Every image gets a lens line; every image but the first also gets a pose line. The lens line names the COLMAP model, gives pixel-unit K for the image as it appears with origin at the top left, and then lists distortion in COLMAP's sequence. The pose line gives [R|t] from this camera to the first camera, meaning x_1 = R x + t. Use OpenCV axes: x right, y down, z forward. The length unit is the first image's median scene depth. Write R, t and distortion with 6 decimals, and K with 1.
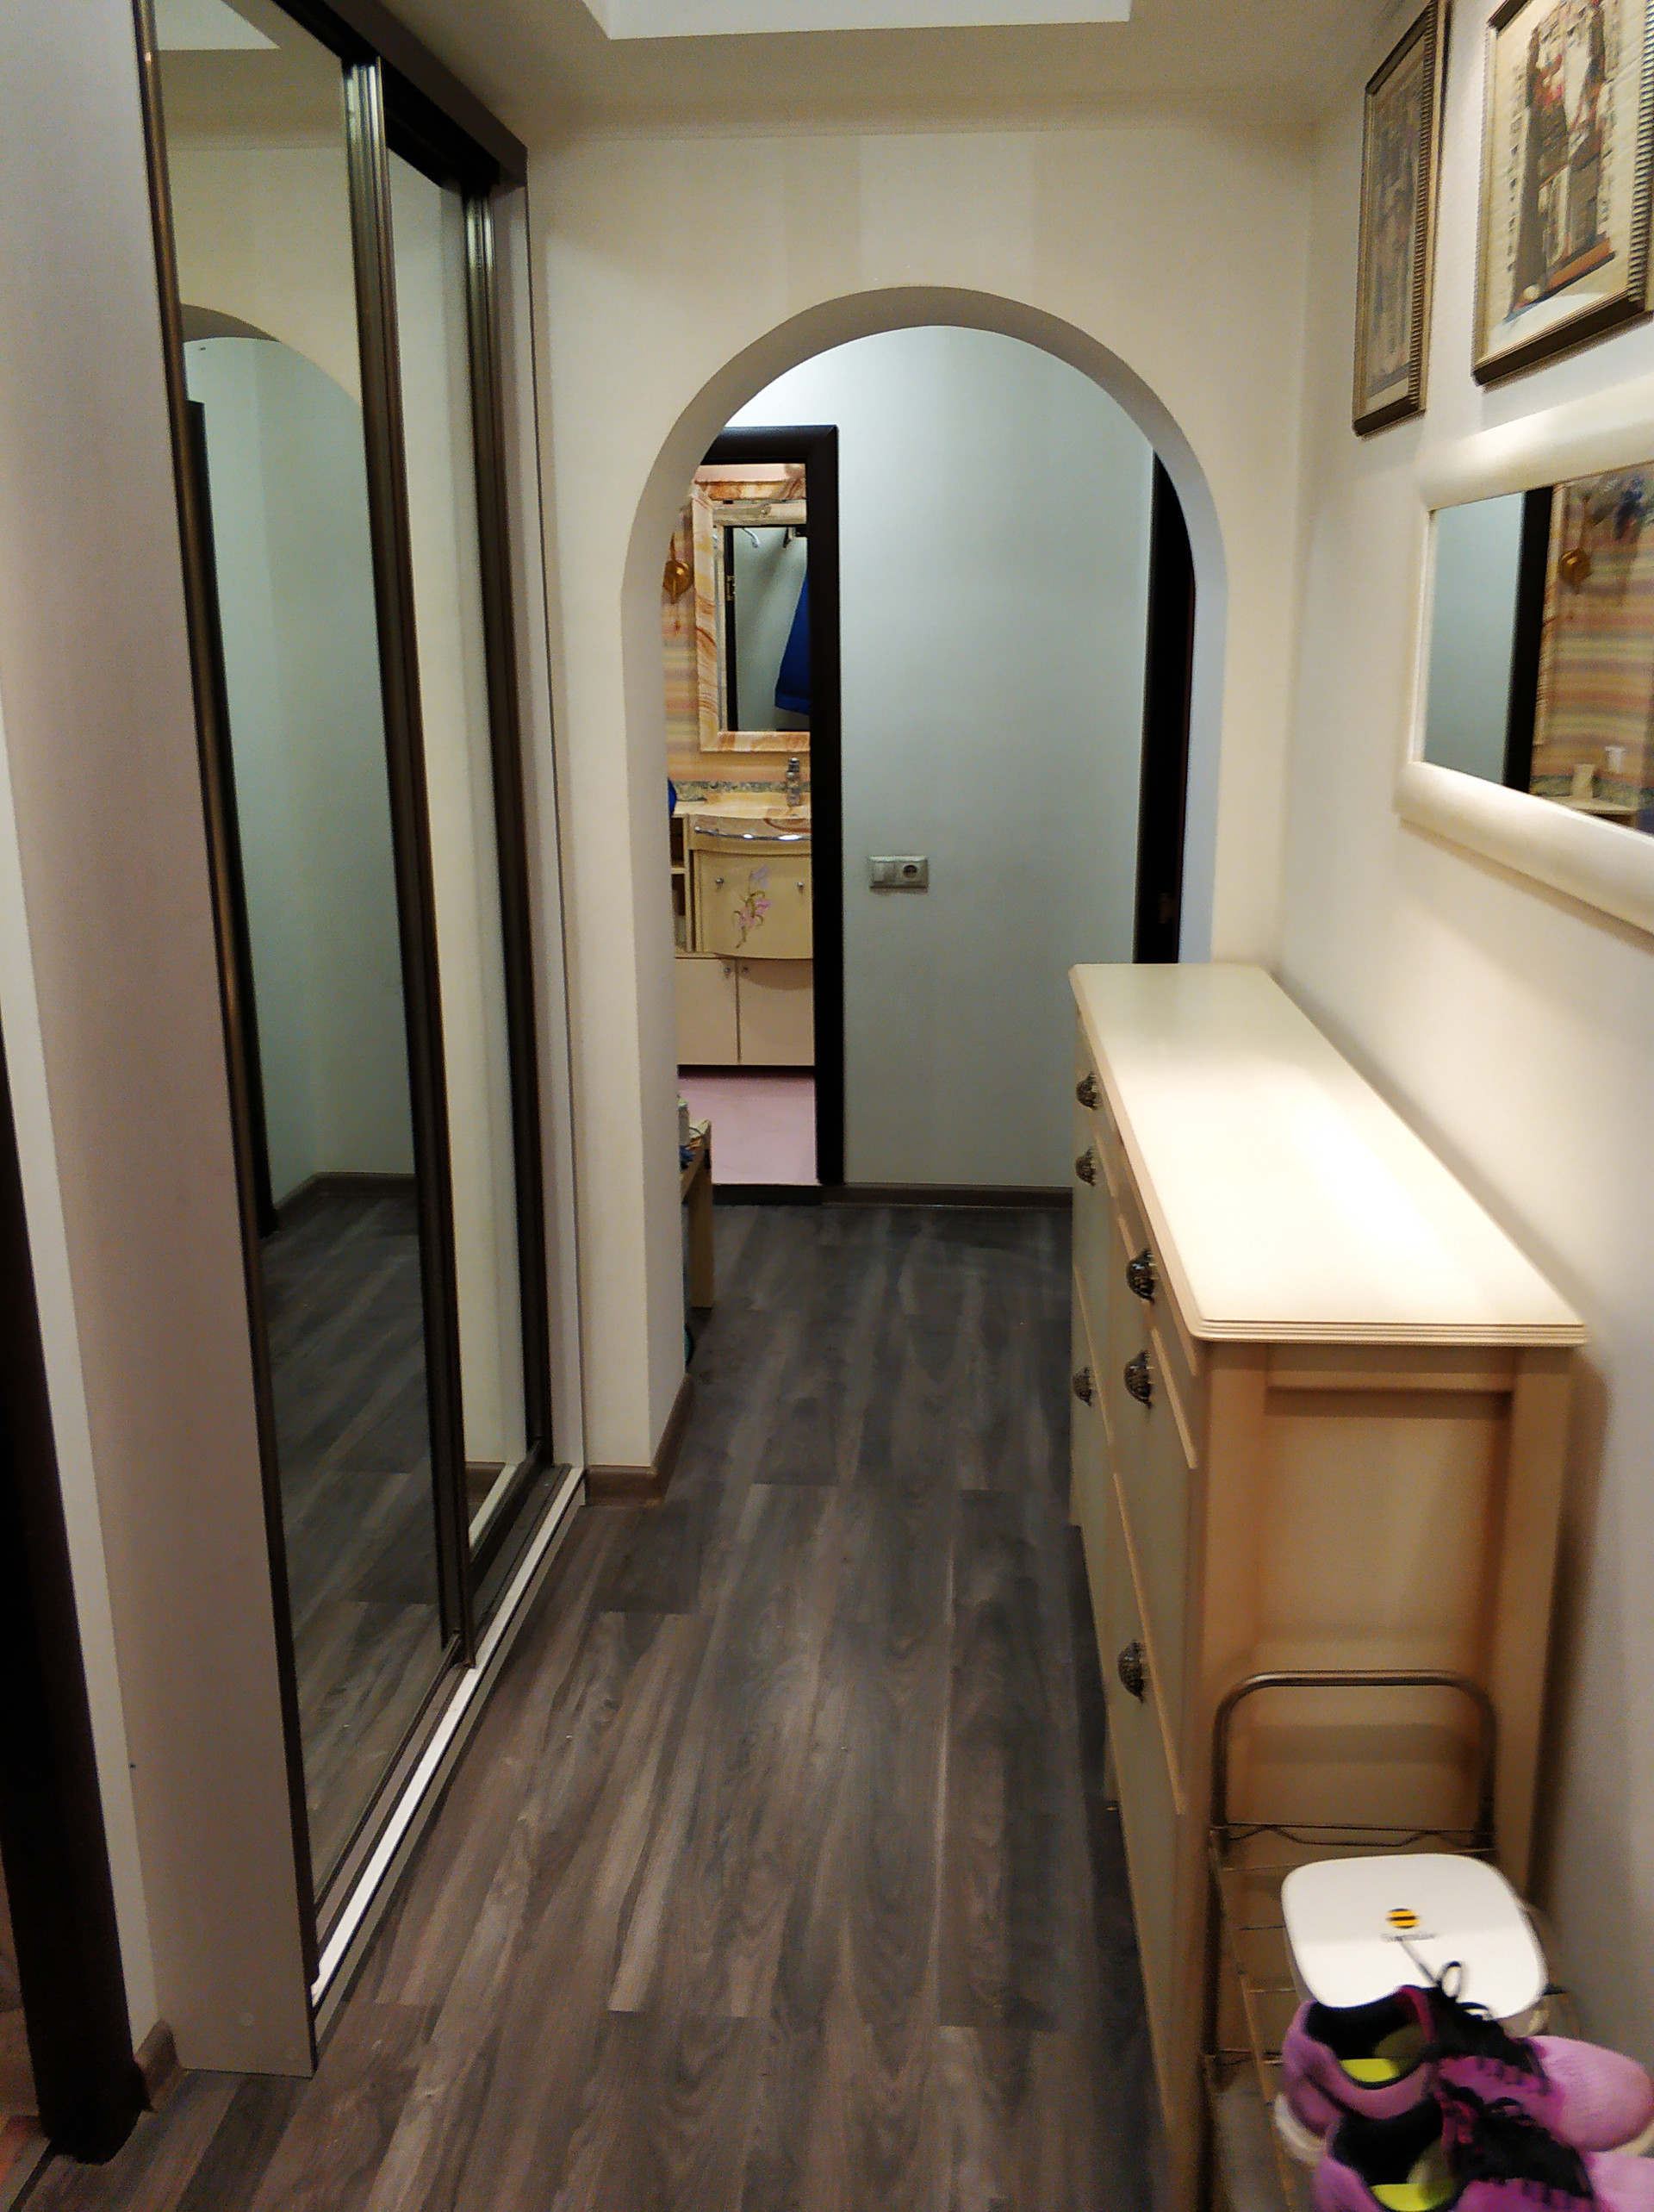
lens RADIAL K [[1750.1, 0, 827.0], [0, 1750.1, 1106.0], [0, 0, 1]] dist [-0.002451, 0.003590]
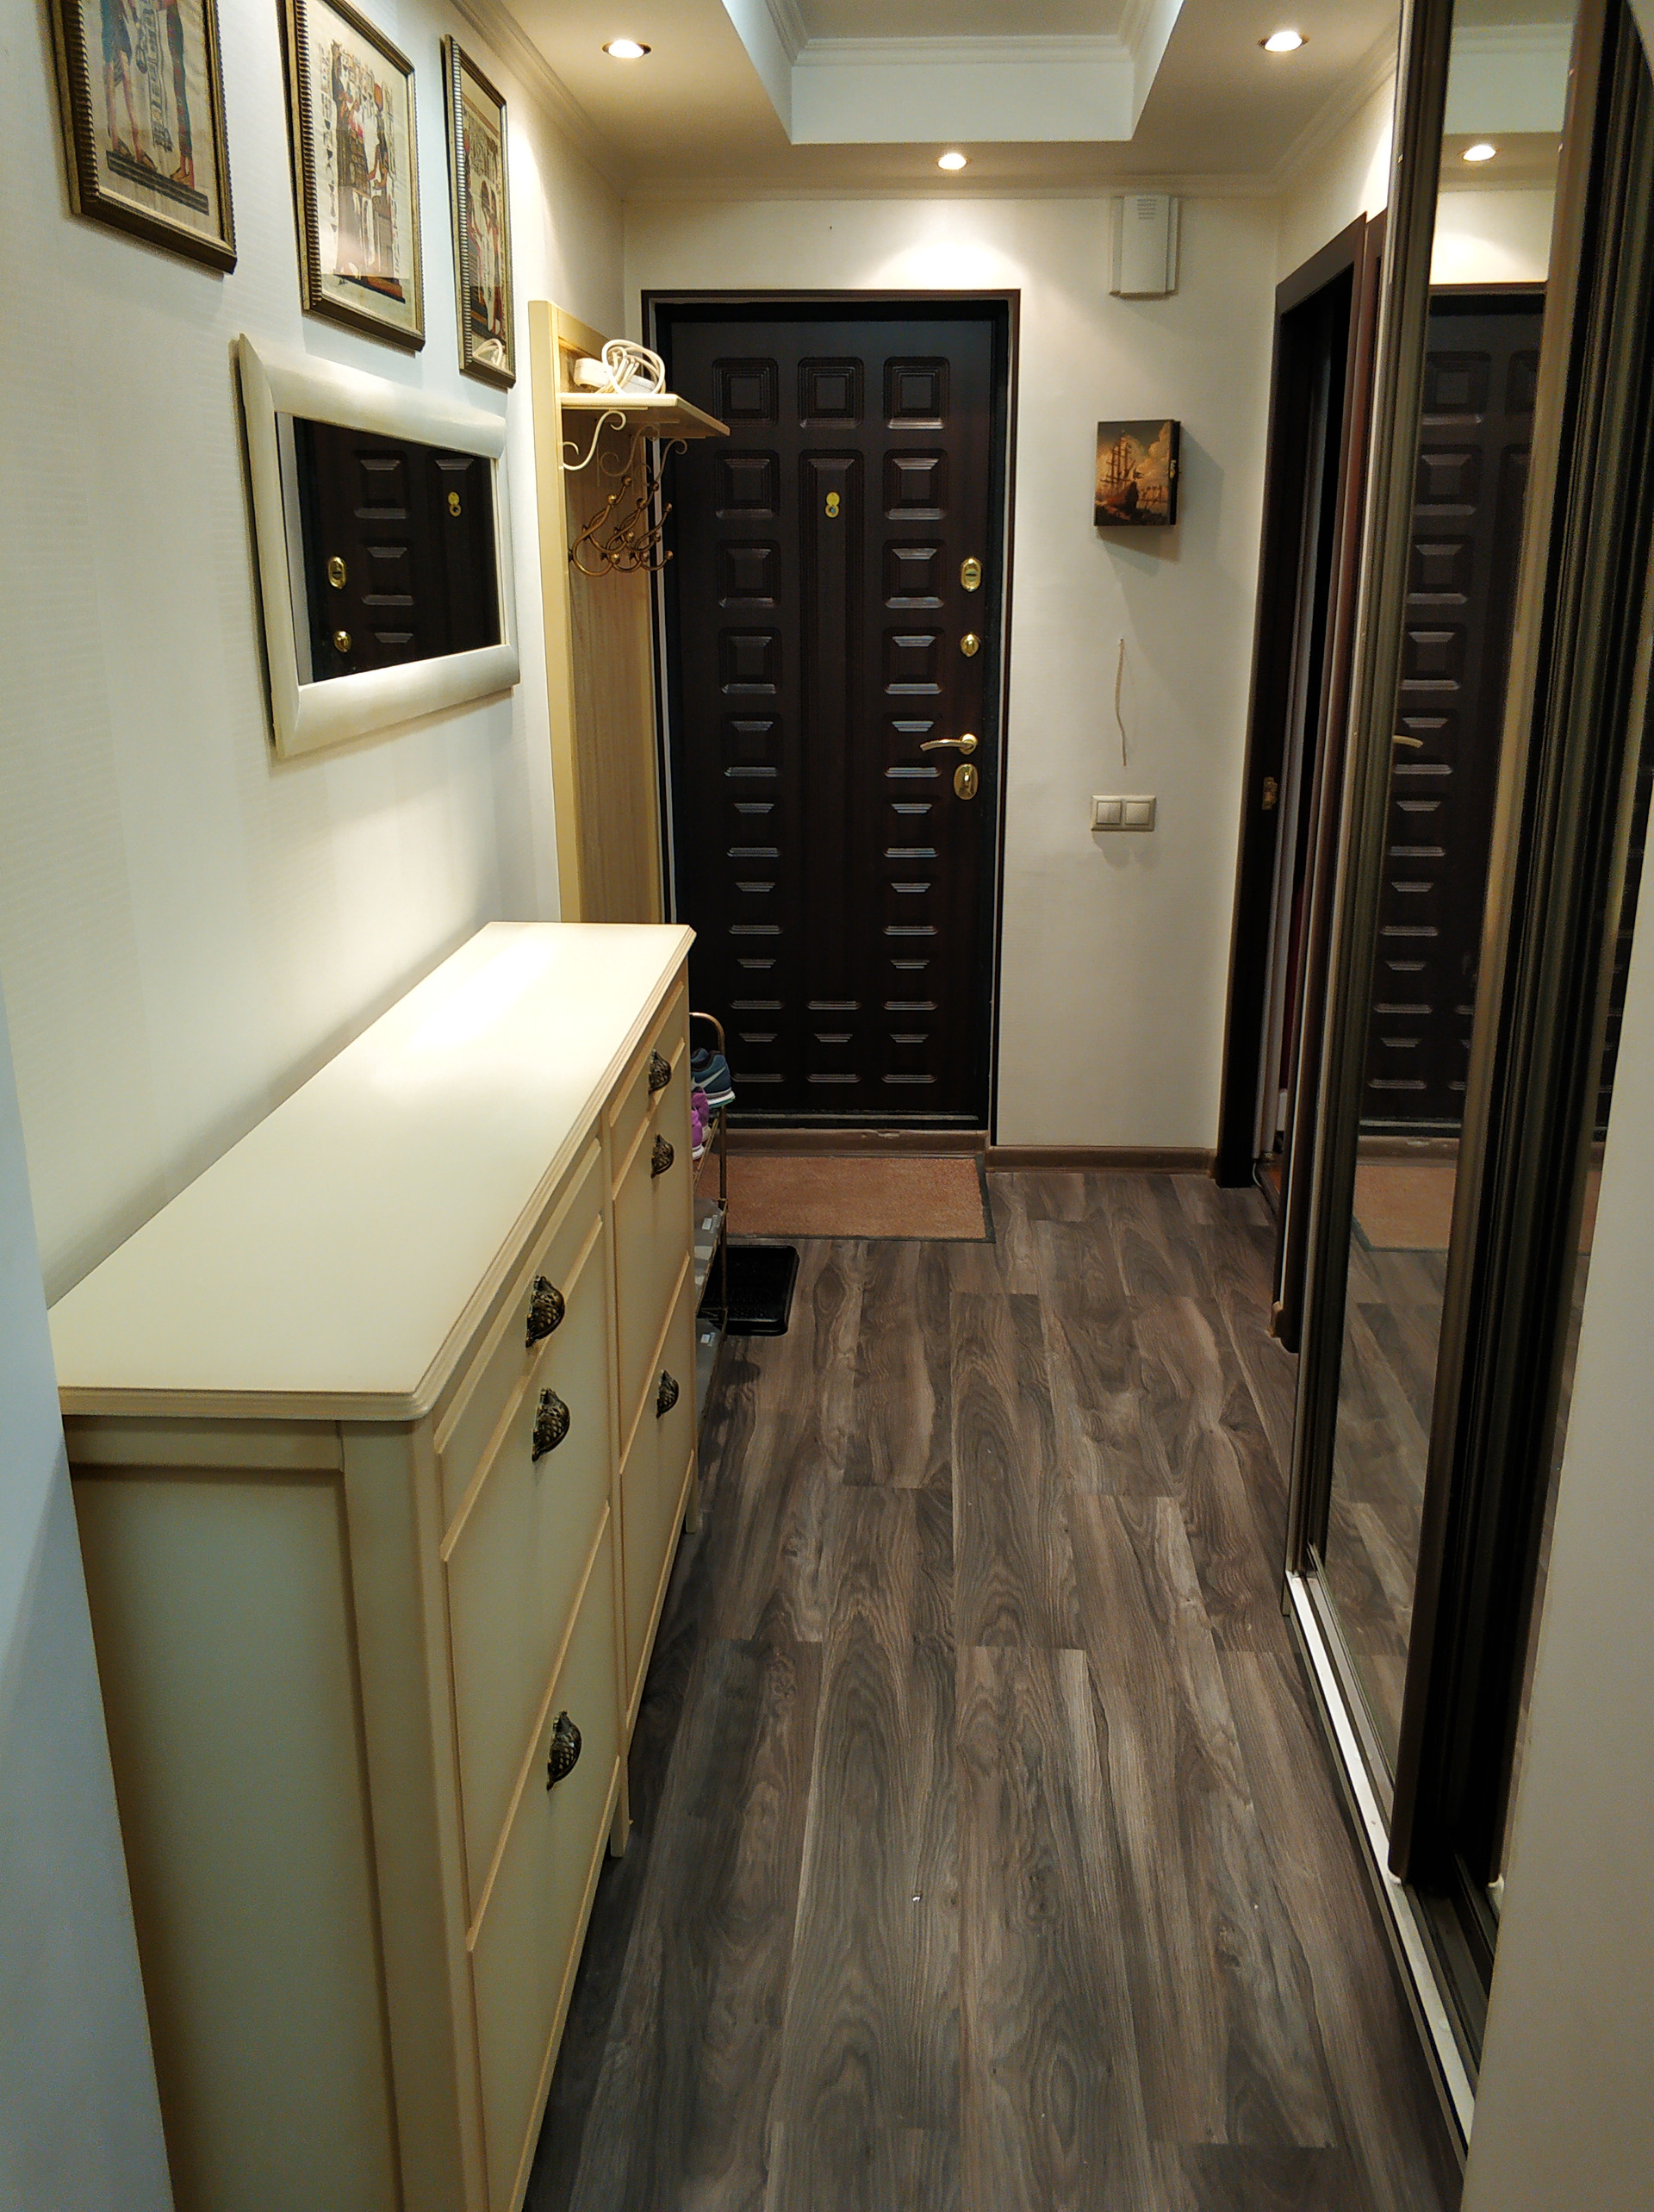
lens RADIAL K [[1750.1, 0, 827.0], [0, 1750.1, 1106.0], [0, 0, 1]] dist [-0.002451, 0.003590]
pose [[-0.999608, 0.017154, -0.022134, 0.065452], [0.002351, 0.839043, 0.544061, -0.399763], [0.027904, 0.543795, -0.838754, 1.465779]]
